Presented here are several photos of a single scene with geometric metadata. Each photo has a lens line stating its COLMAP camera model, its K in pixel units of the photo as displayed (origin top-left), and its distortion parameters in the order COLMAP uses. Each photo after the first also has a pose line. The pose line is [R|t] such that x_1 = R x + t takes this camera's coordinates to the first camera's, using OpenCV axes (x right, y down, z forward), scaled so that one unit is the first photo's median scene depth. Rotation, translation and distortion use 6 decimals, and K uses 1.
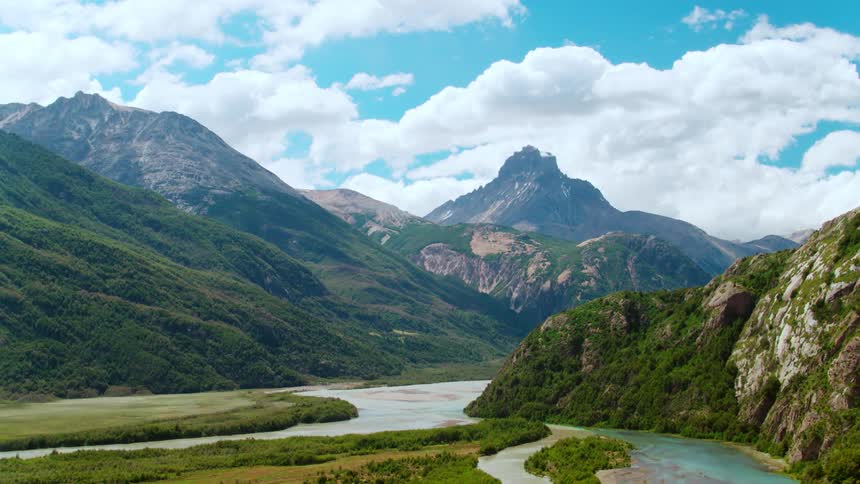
lens RADIAL K [[1211.8, 0, 430.0], [0, 1211.8, 242.0], [0, 0, 1]] dist [-0.099434, 0.141632]
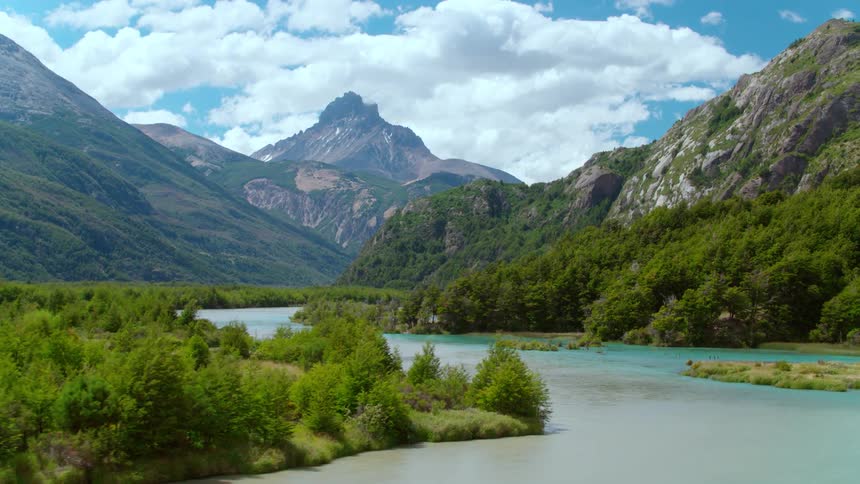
lens RADIAL K [[1211.8, 0, 430.0], [0, 1211.8, 242.0], [0, 0, 1]] dist [-0.099434, 0.141632]
pose [[0.987581, 0.021264, 0.155665, -0.039980], [-0.026568, 0.999132, 0.032070, 0.068374], [-0.154848, -0.035808, 0.987289, 0.035365]]
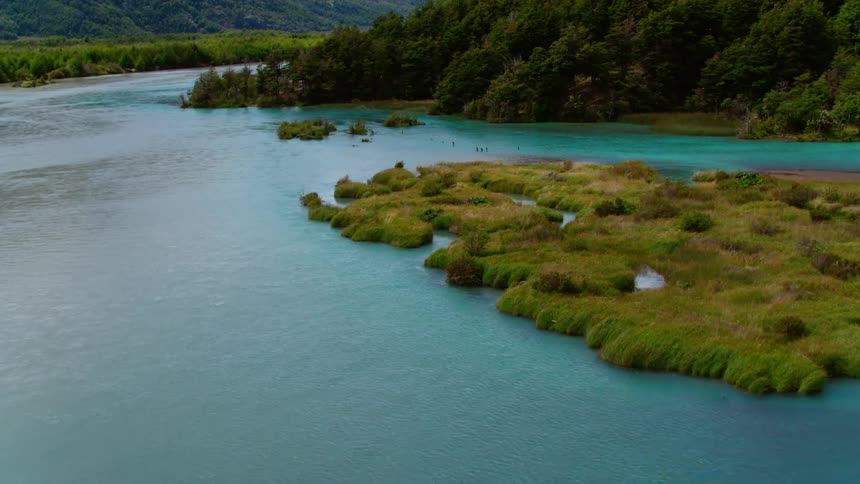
lens RADIAL K [[1211.8, 0, 430.0], [0, 1211.8, 242.0], [0, 0, 1]] dist [-0.099434, 0.141632]
pose [[0.998003, -0.035286, 0.052400, -0.004040], [0.021289, 0.968801, 0.246923, 0.067332], [-0.059478, -0.245314, 0.967617, 0.058741]]
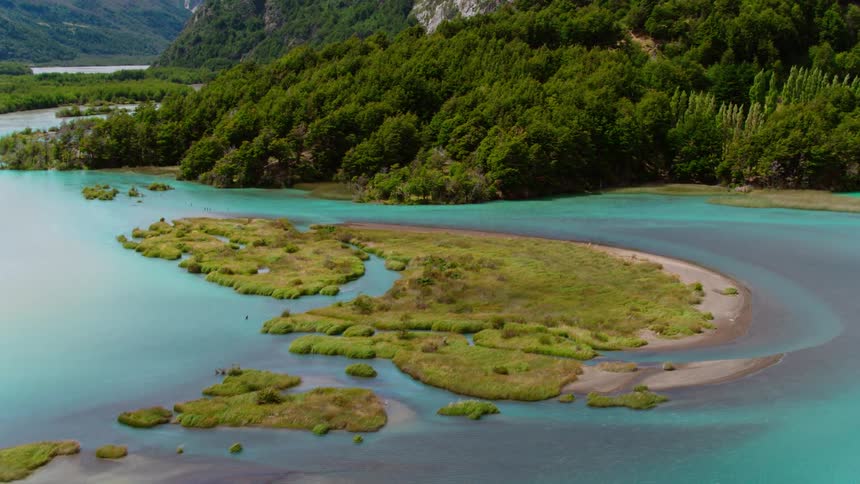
lens RADIAL K [[1211.8, 0, 430.0], [0, 1211.8, 242.0], [0, 0, 1]] dist [-0.099434, 0.141632]
pose [[0.964786, -0.034640, 0.260745, -0.008600], [-0.025837, 0.974017, 0.224998, 0.050958], [-0.261764, -0.223812, 0.938823, -0.009929]]
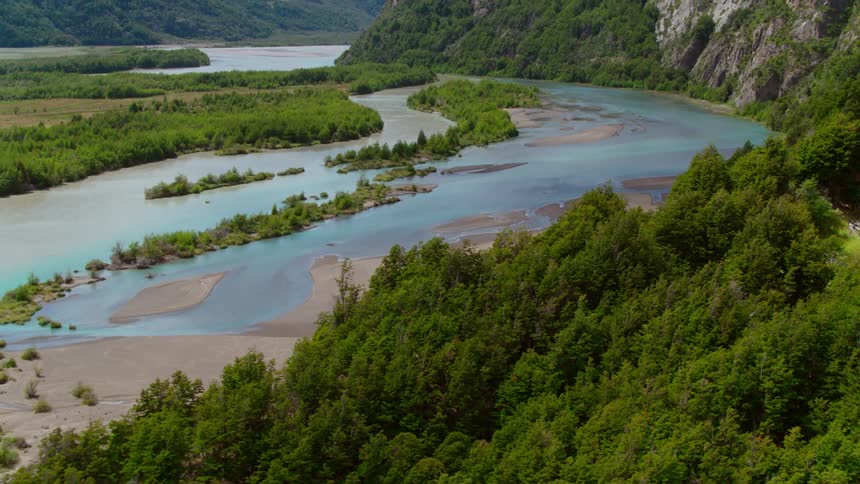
lens RADIAL K [[1211.8, 0, 430.0], [0, 1211.8, 242.0], [0, 0, 1]] dist [-0.099434, 0.141632]
pose [[0.994774, 0.003091, 0.102057, 0.008484], [-0.028831, 0.967370, 0.251721, 0.047993], [-0.097948, -0.253348, 0.962404, 0.142544]]
